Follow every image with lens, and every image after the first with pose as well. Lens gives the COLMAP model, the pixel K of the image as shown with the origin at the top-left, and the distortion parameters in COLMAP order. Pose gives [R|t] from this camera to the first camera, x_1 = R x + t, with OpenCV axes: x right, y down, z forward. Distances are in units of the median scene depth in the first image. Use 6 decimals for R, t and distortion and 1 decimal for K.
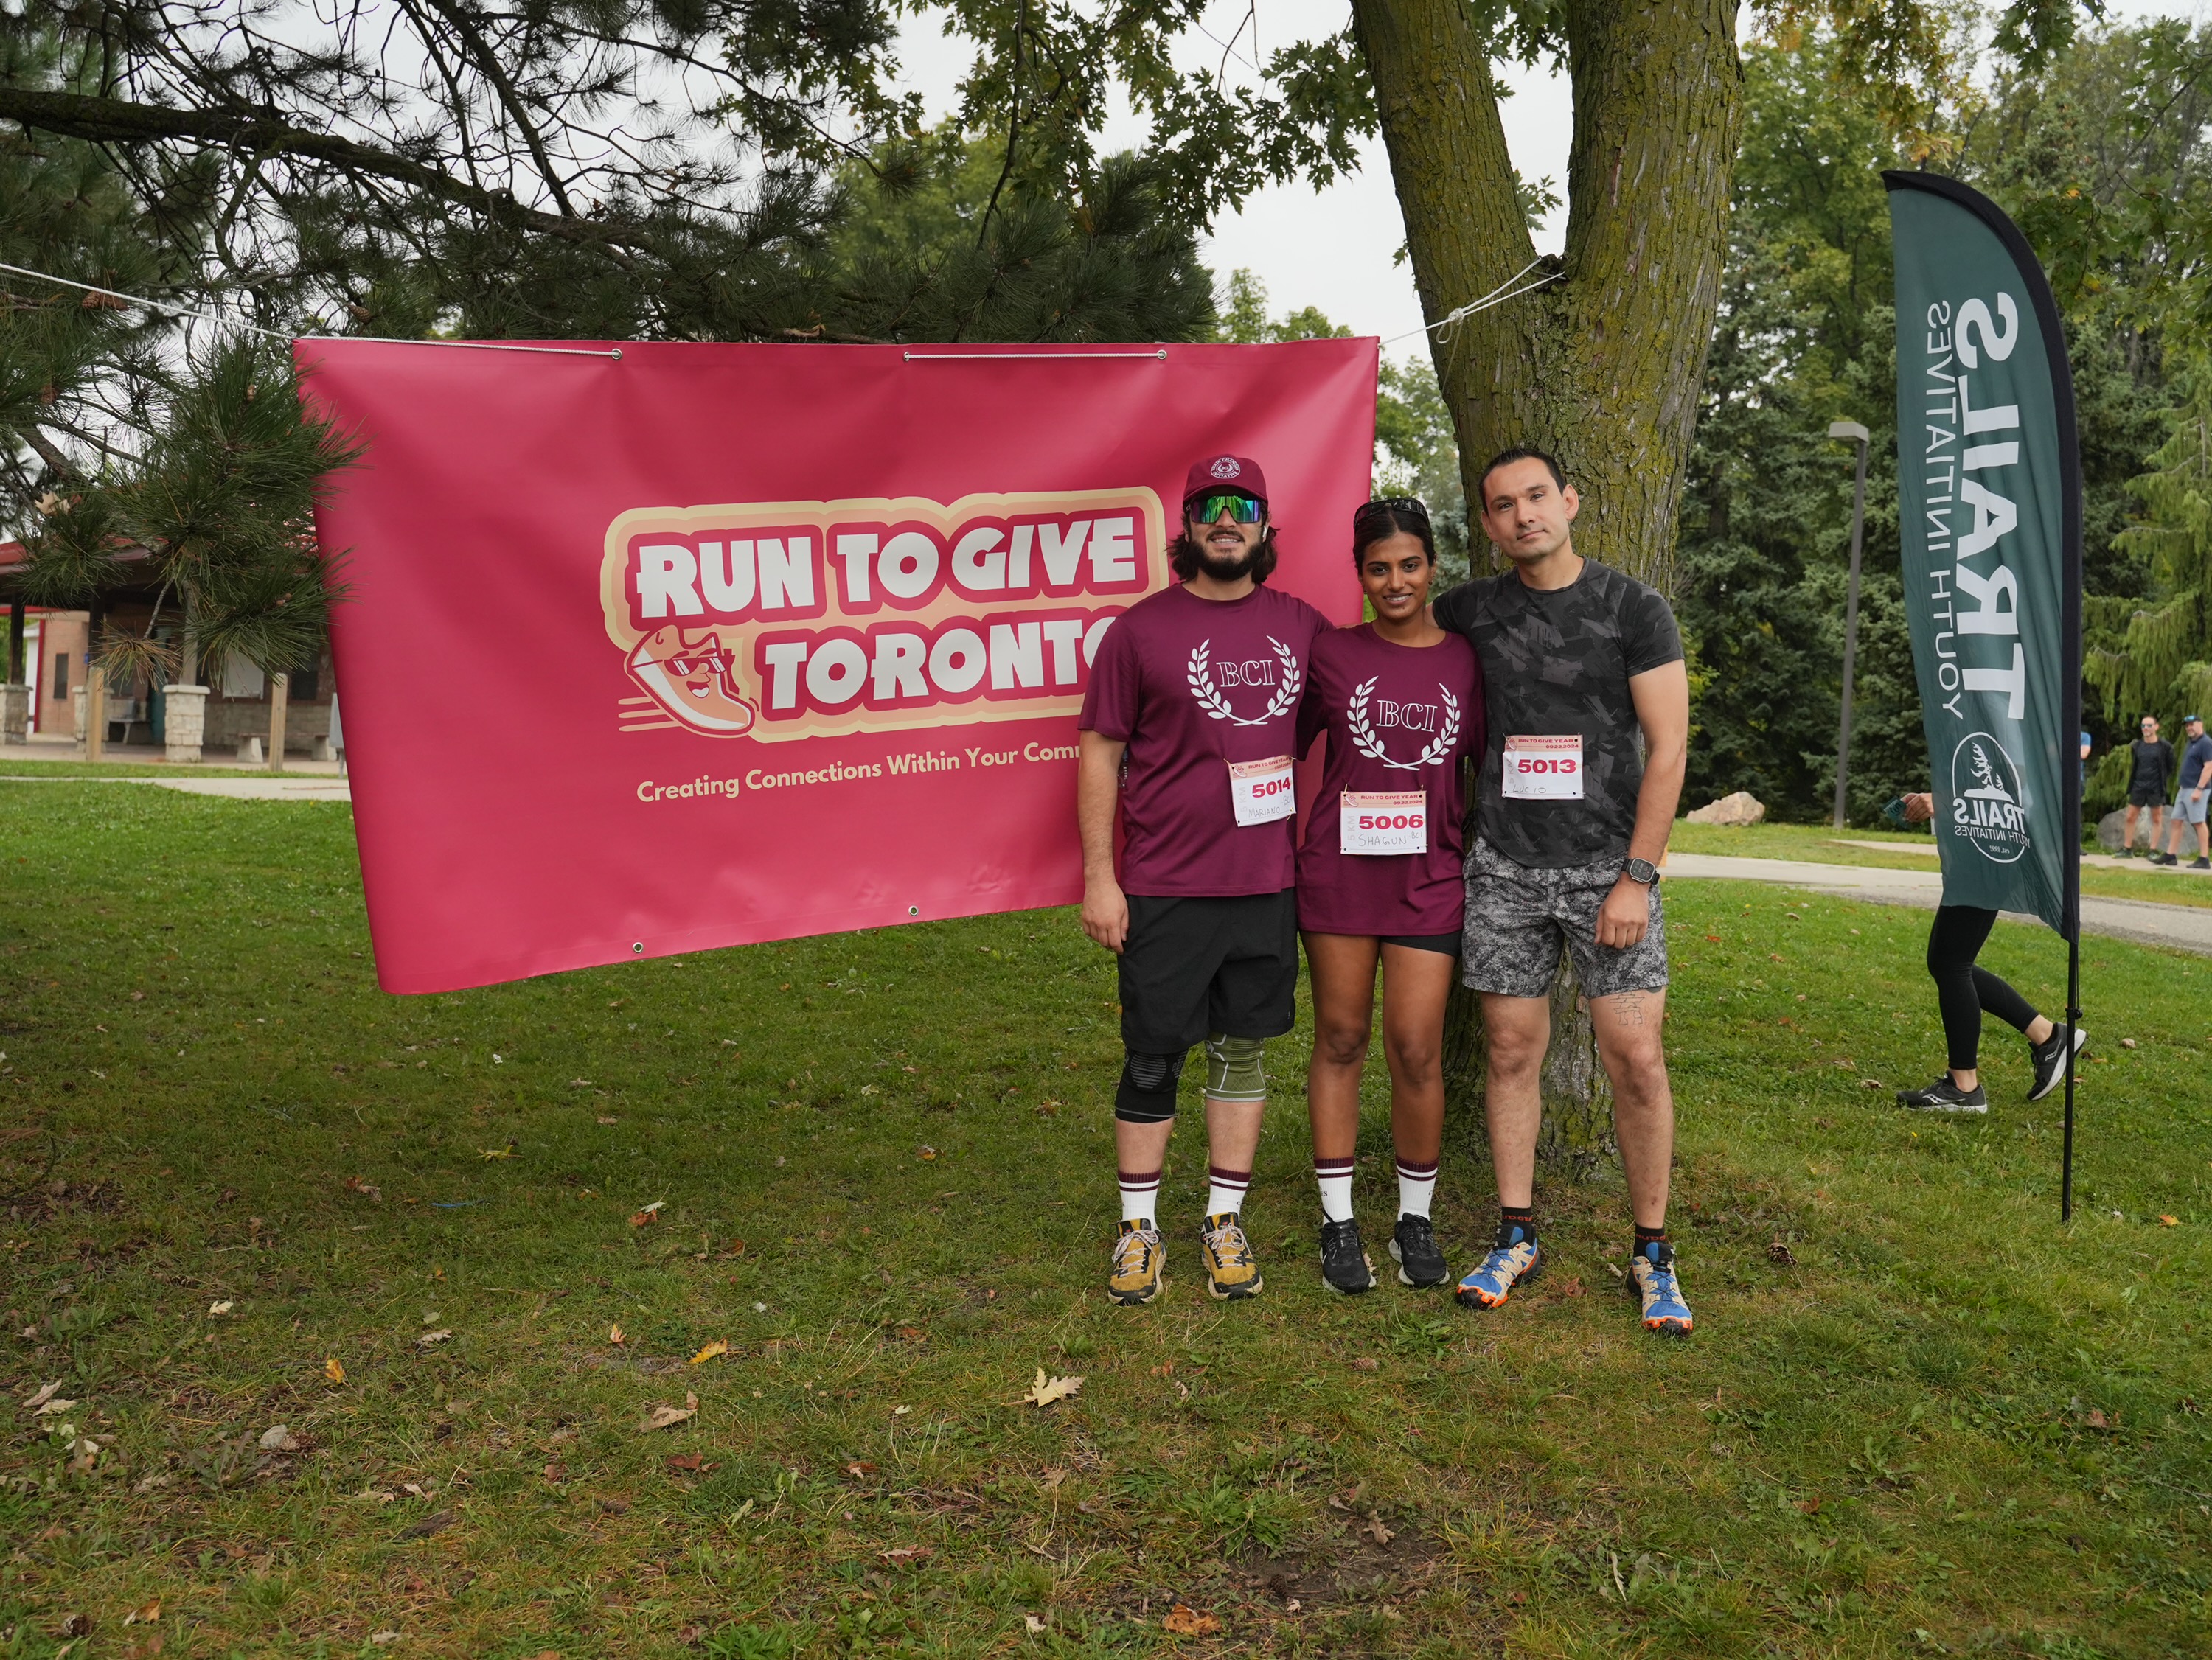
lens RADIAL K [[1700.0, 0, 1106.0], [0, 1700.0, 830.0], [0, 0, 1]] dist [-0.017180, 0.033531]
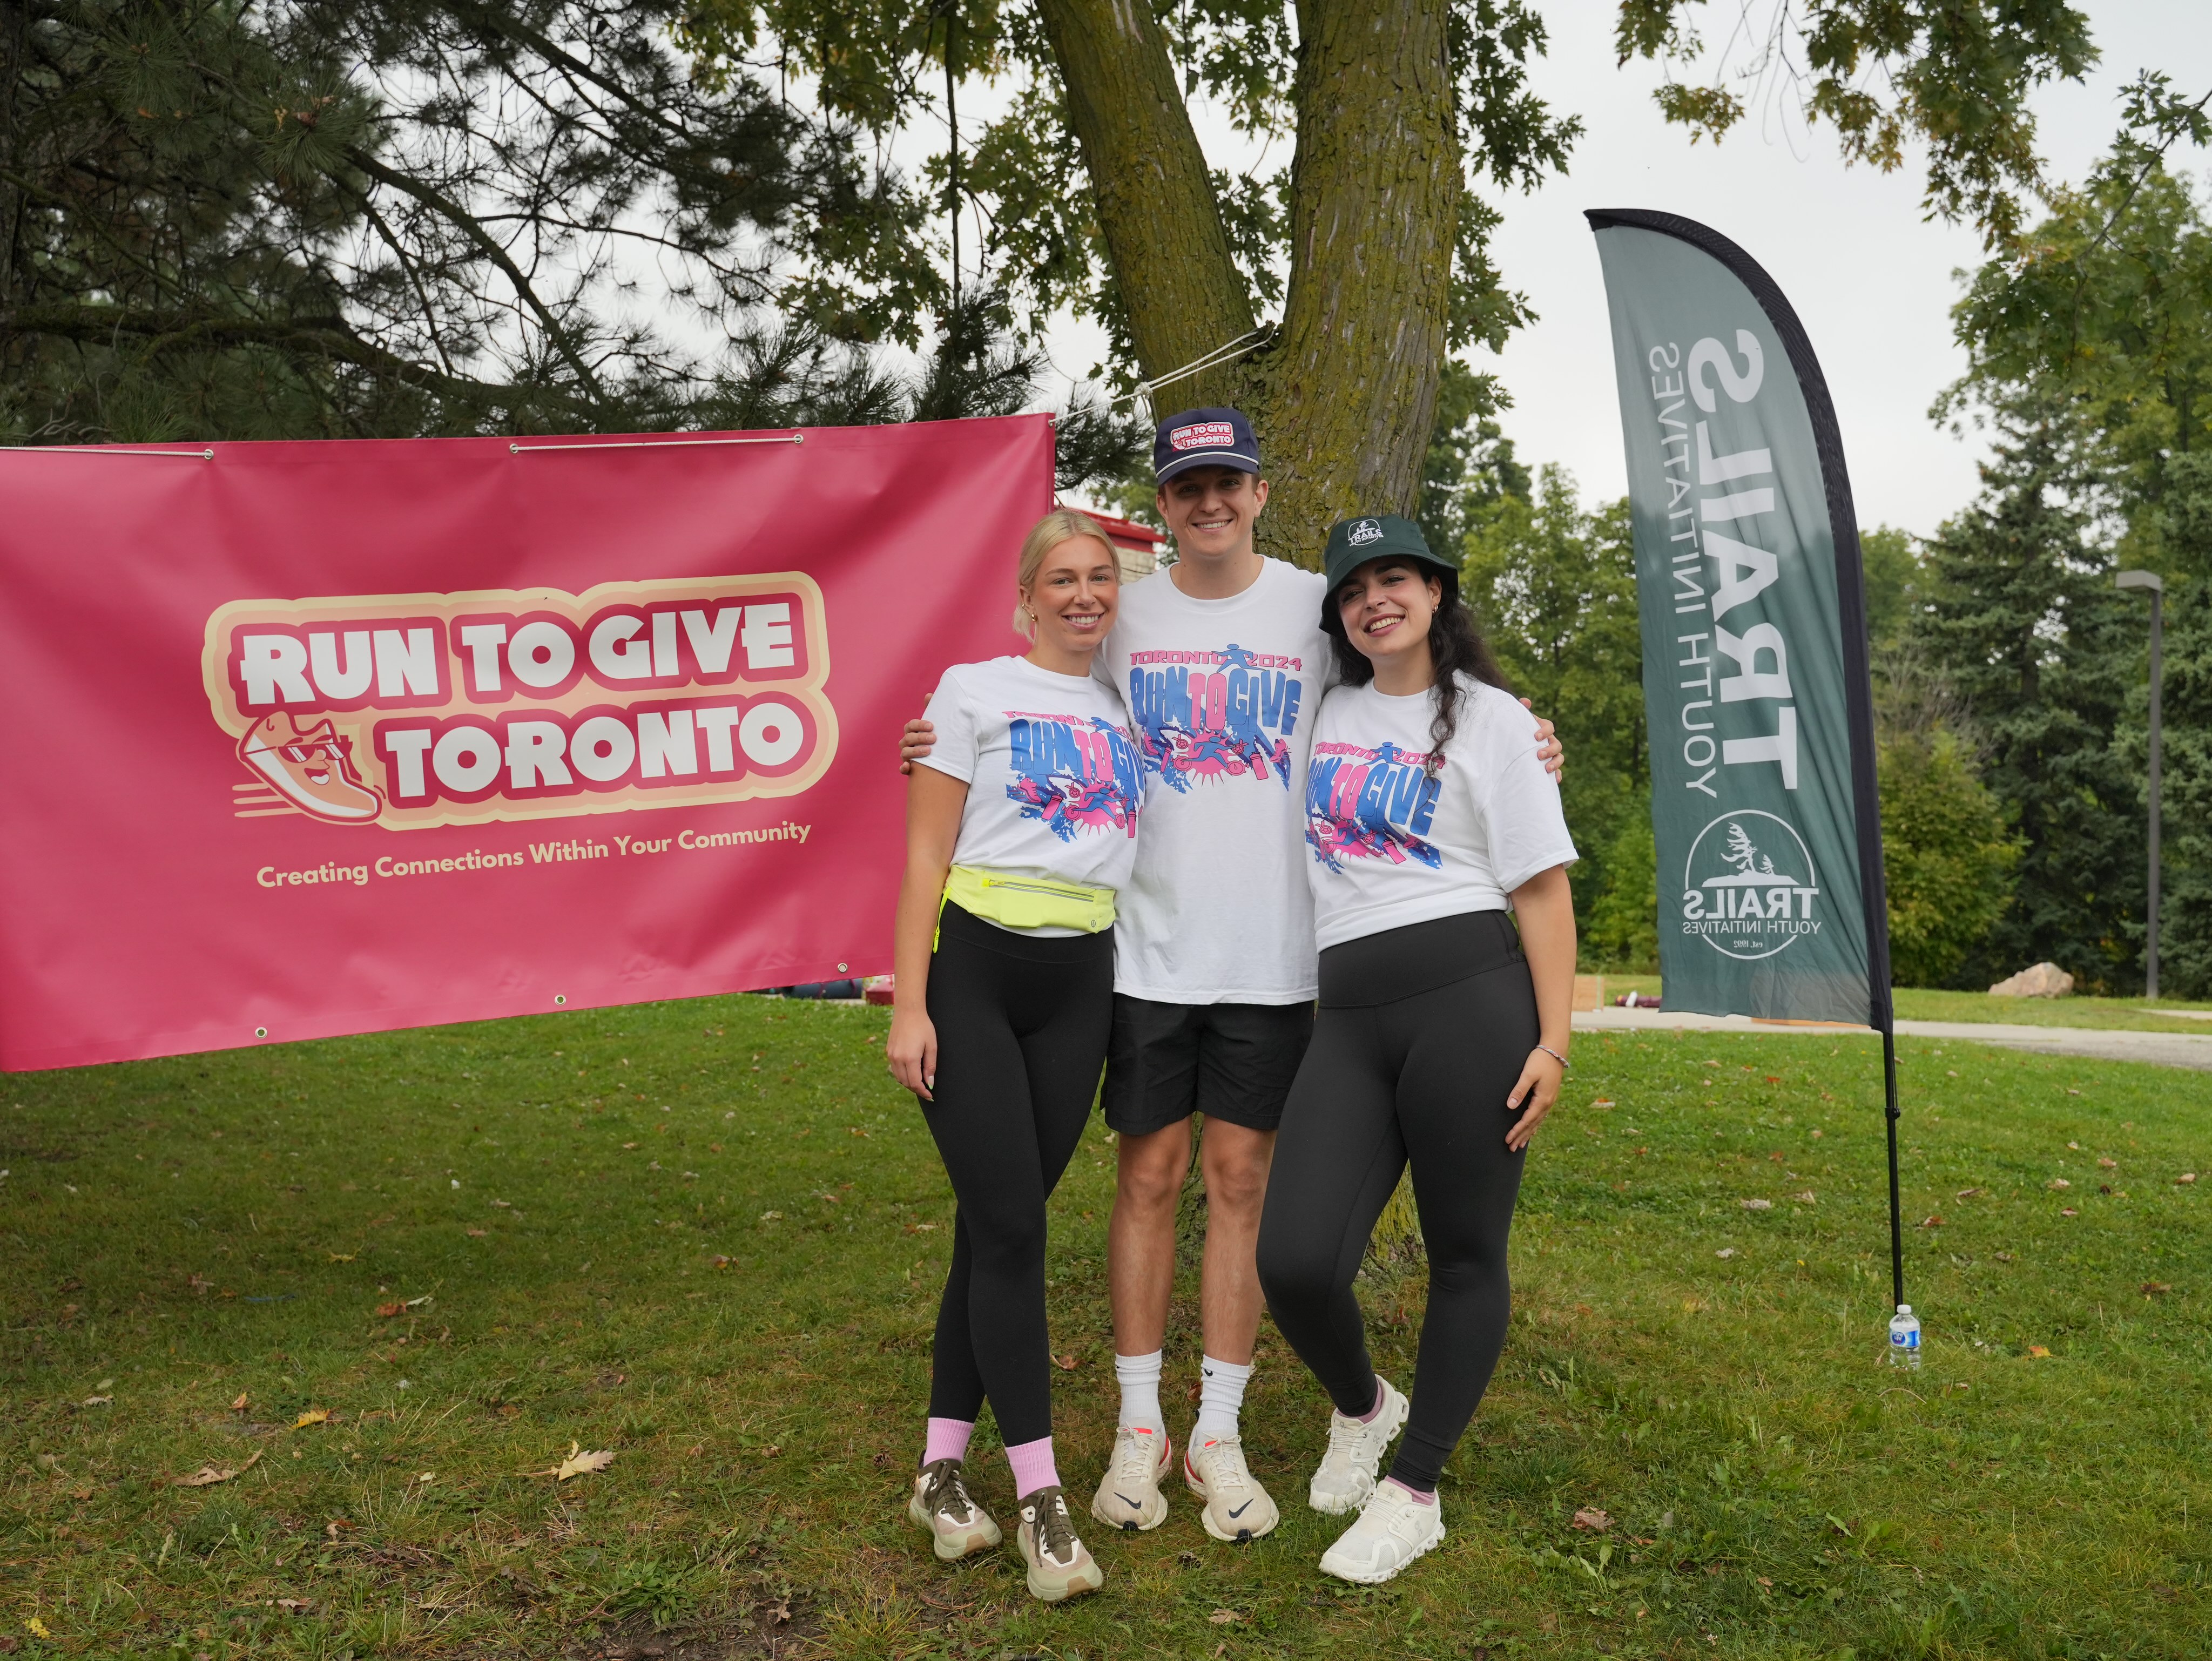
lens RADIAL K [[1655.4, 0, 1106.0], [0, 1655.4, 830.5], [0, 0, 1]] dist [-0.072504, 0.137715]
pose [[0.983397, -0.013831, -0.180941, 0.369792], [-0.005561, 0.994326, -0.106231, 0.047286], [0.181384, 0.105474, 0.977740, 0.115951]]
